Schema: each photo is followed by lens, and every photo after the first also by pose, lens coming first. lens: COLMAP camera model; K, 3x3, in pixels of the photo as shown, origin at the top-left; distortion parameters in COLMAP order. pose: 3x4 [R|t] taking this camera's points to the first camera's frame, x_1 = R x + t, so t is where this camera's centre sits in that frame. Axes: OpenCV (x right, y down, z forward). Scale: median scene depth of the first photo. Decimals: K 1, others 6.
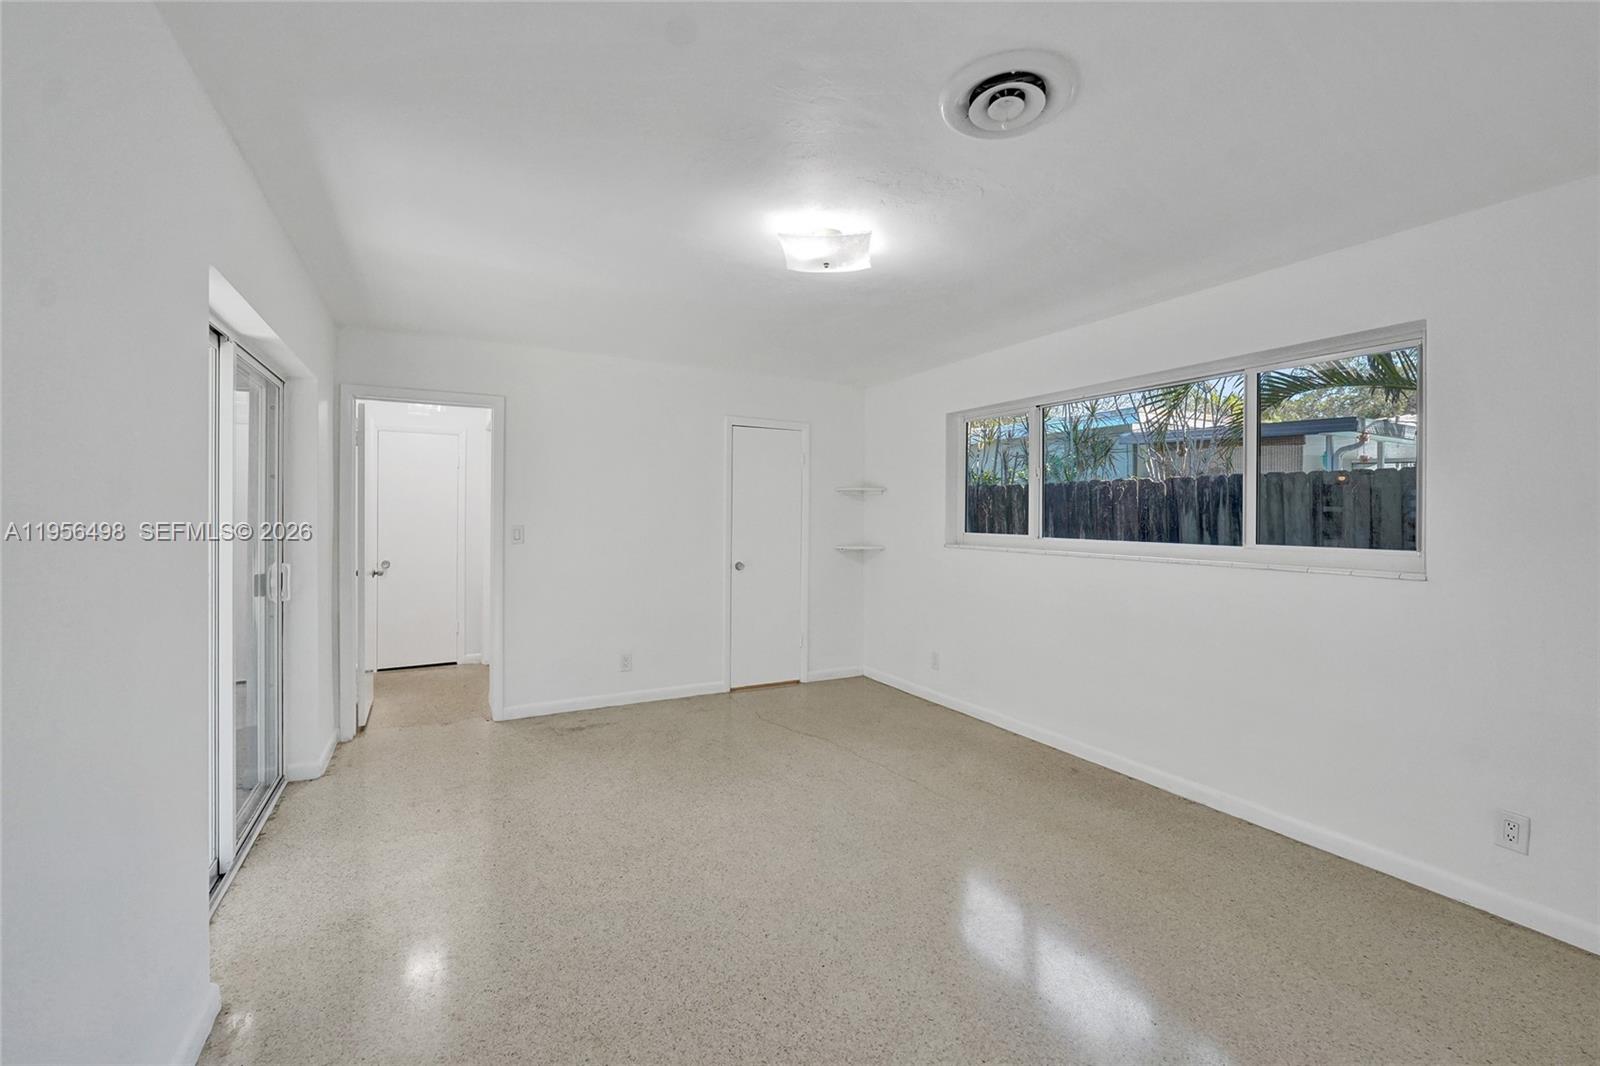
lens RADIAL K [[665.0, 0, 791.4], [0, 665.0, 524.9], [0, 0, 1]] dist [-0.012925, -0.000142]
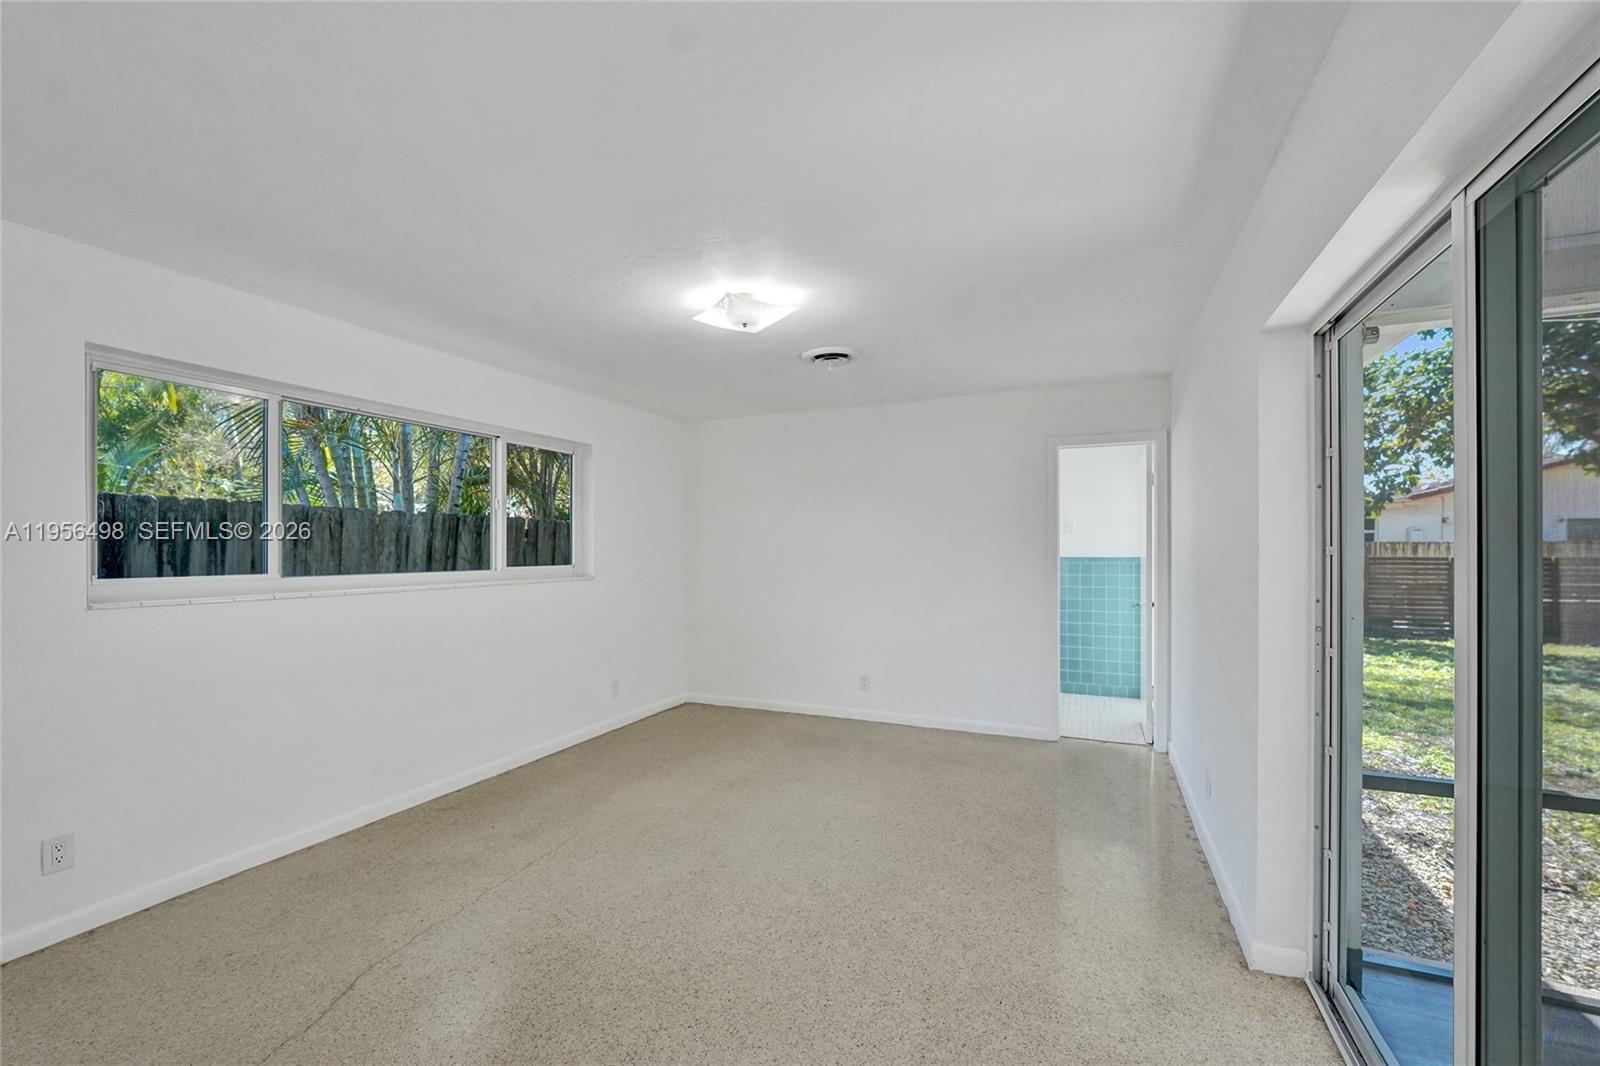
lens RADIAL K [[665.0, 0, 799.4], [0, 665.0, 534.3], [0, 0, 1]] dist [-0.012925, -0.000142]
pose [[-0.622695, 0.008578, 0.782418, -0.586959], [0.009381, 0.999950, -0.003497, -0.021564], [-0.782408, 0.005162, -0.622744, 1.070296]]
